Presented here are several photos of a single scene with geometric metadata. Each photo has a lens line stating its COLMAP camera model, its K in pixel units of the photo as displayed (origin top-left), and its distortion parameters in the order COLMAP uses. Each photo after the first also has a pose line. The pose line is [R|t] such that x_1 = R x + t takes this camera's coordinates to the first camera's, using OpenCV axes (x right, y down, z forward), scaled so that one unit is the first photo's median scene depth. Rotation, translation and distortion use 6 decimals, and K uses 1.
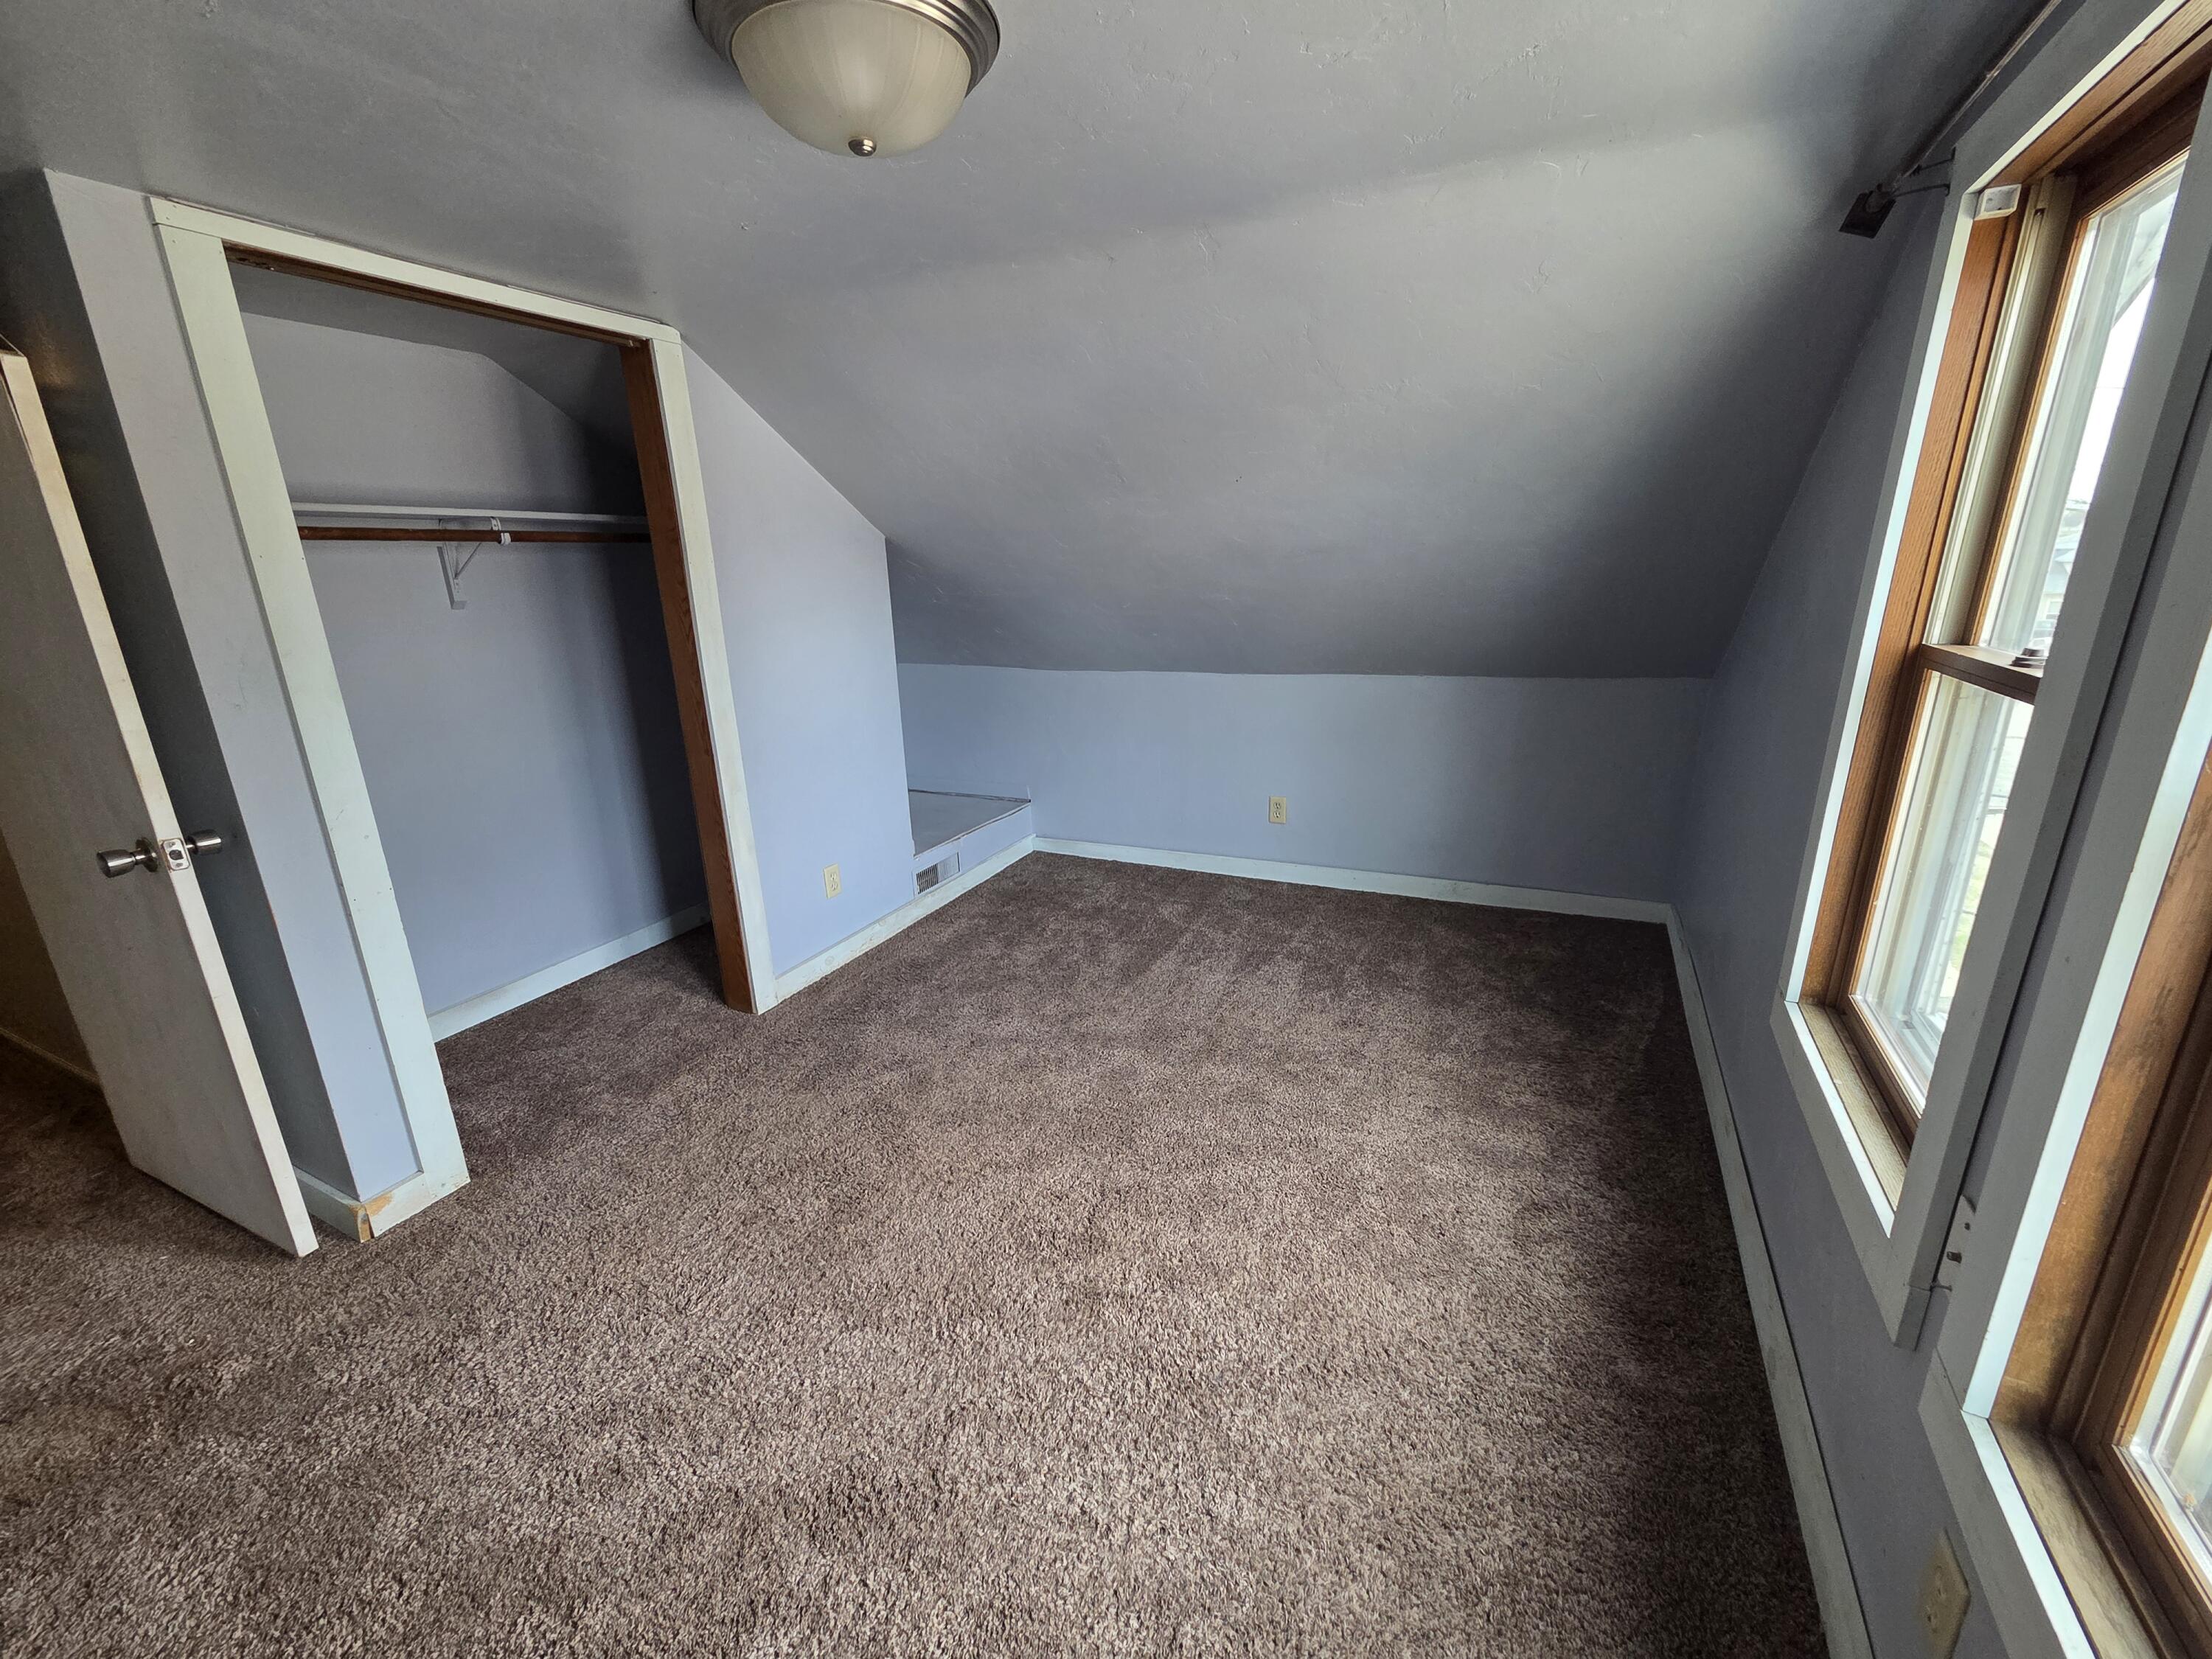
lens RADIAL K [[915.3, 0, 1115.6], [0, 915.3, 836.4], [0, 0, 1]] dist [0.006835, -0.000681]
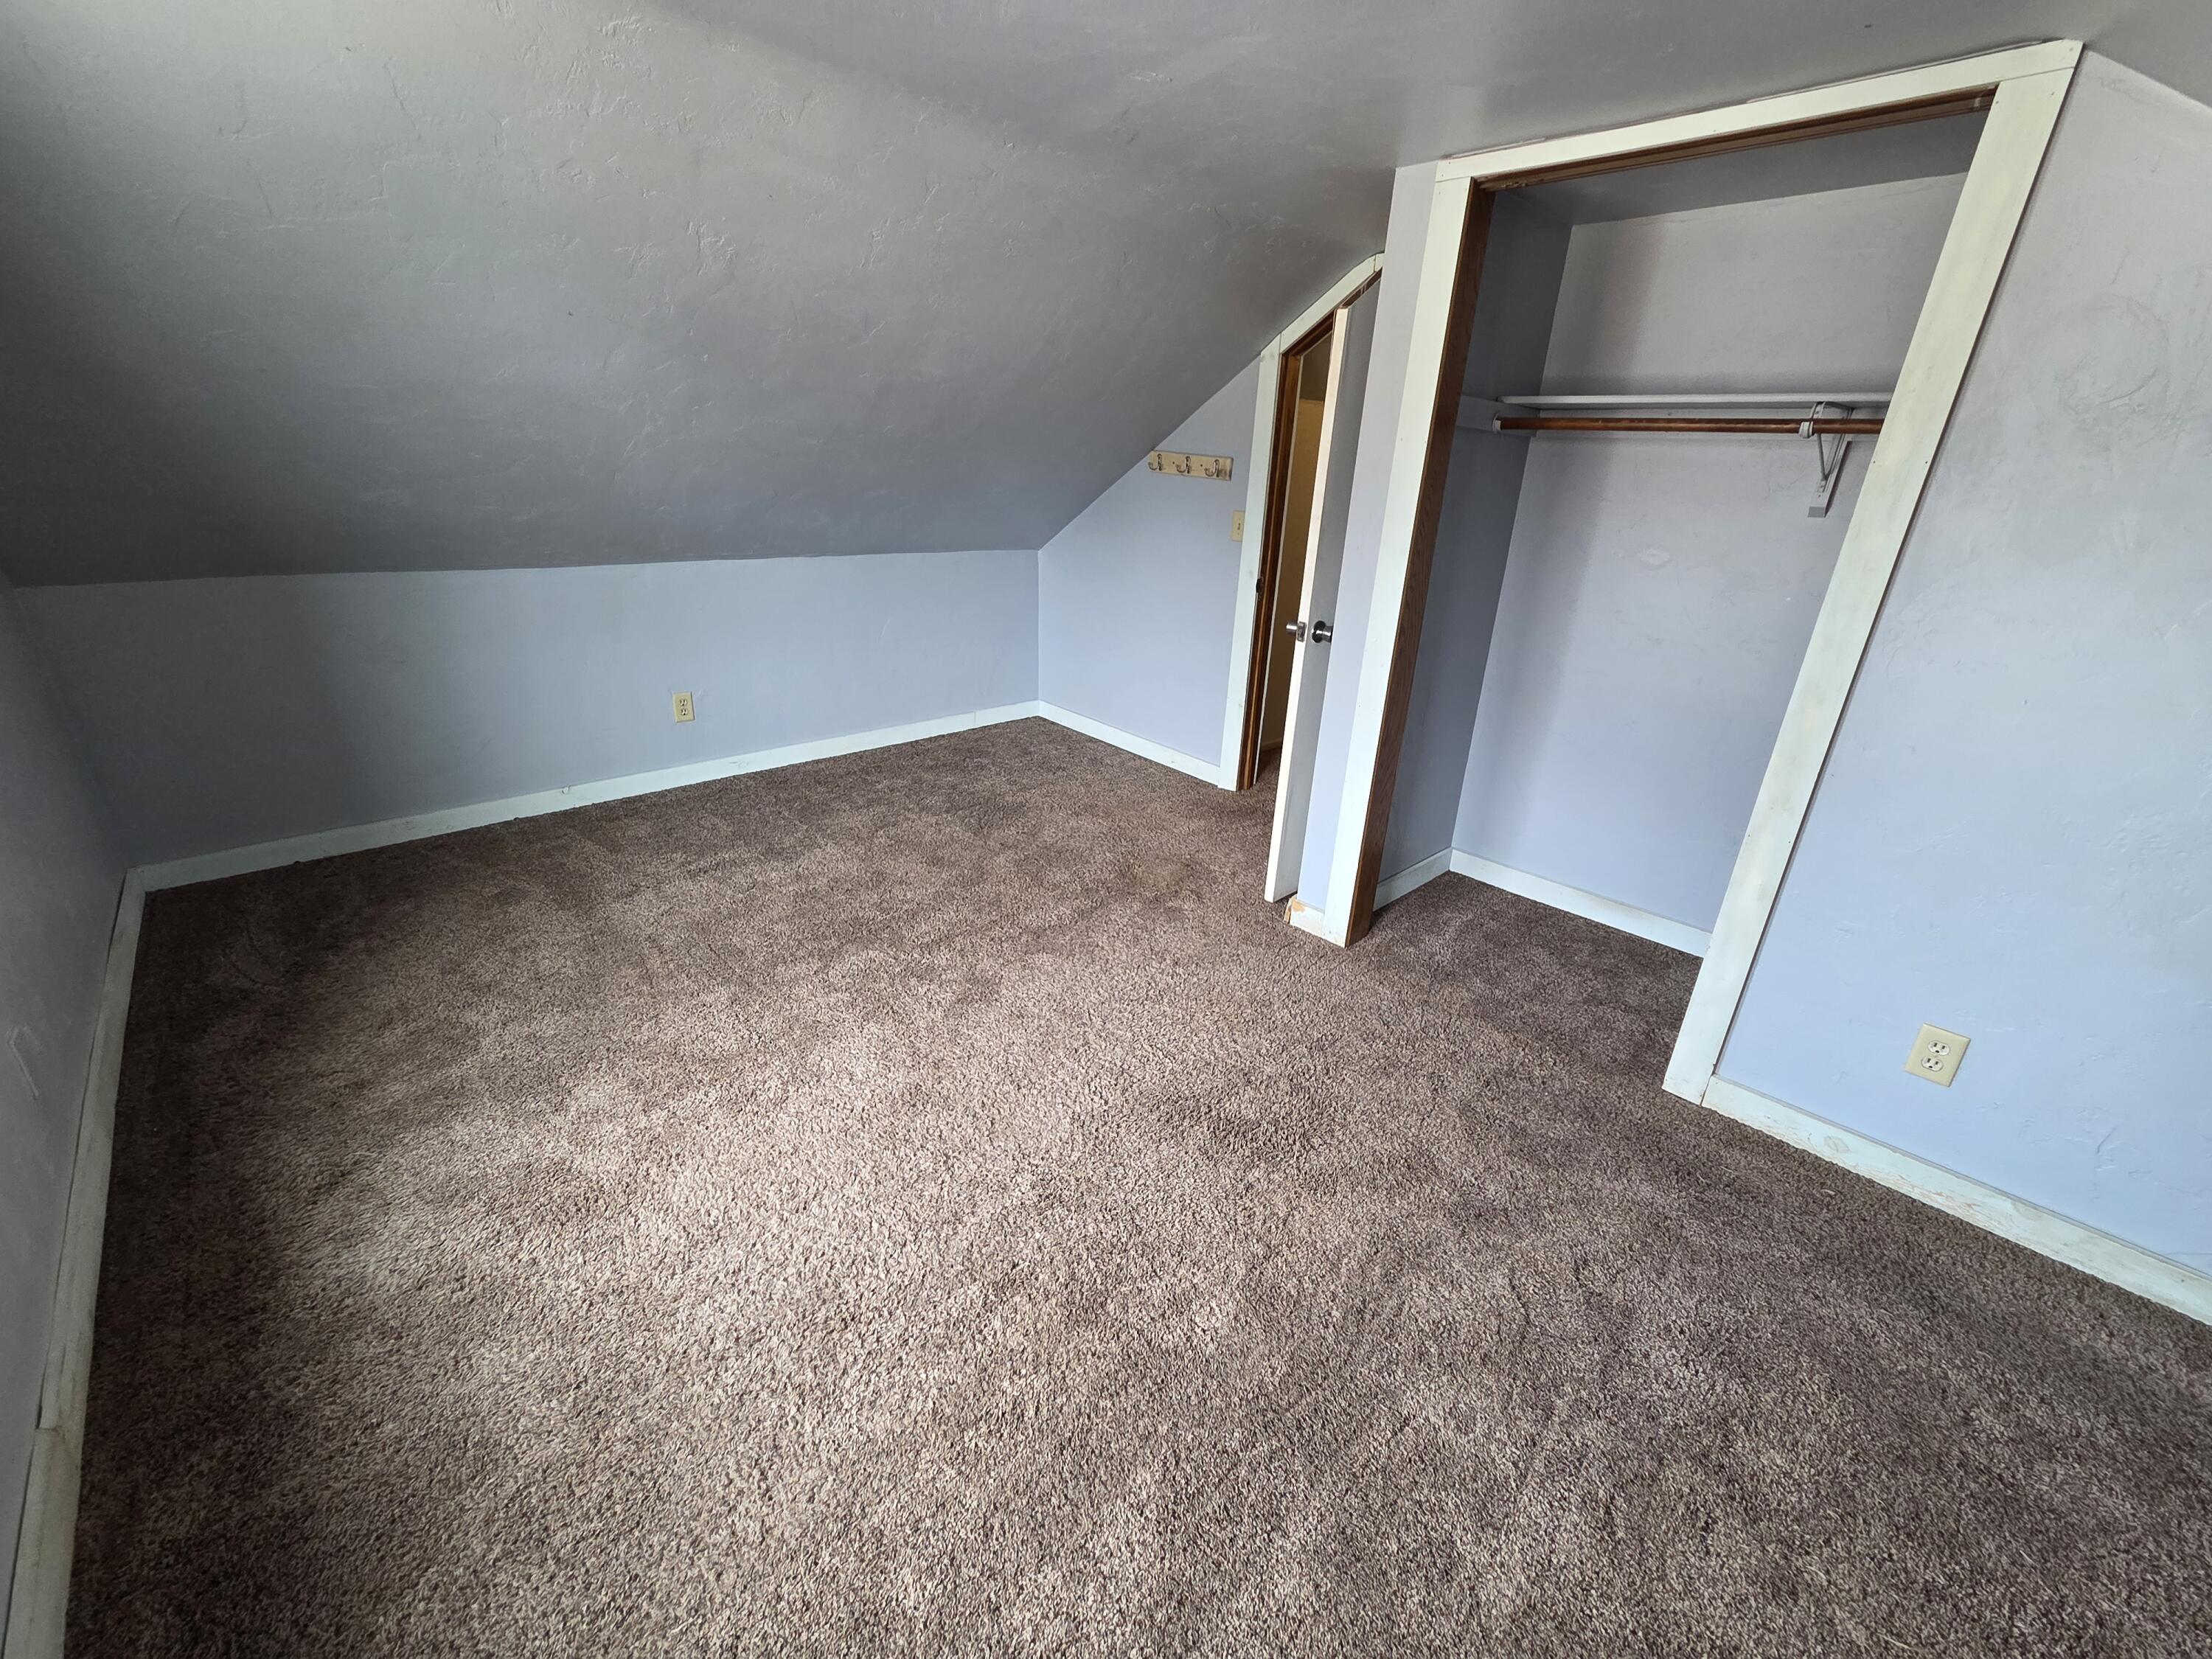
lens RADIAL K [[915.3, 0, 1115.5], [0, 915.3, 830.1], [0, 0, 1]] dist [0.006835, -0.000681]
pose [[-0.352723, 0.360226, -0.863611, 0.388290], [-0.304882, 0.828323, 0.470030, -0.225257], [0.884666, 0.429090, -0.182342, 0.758687]]
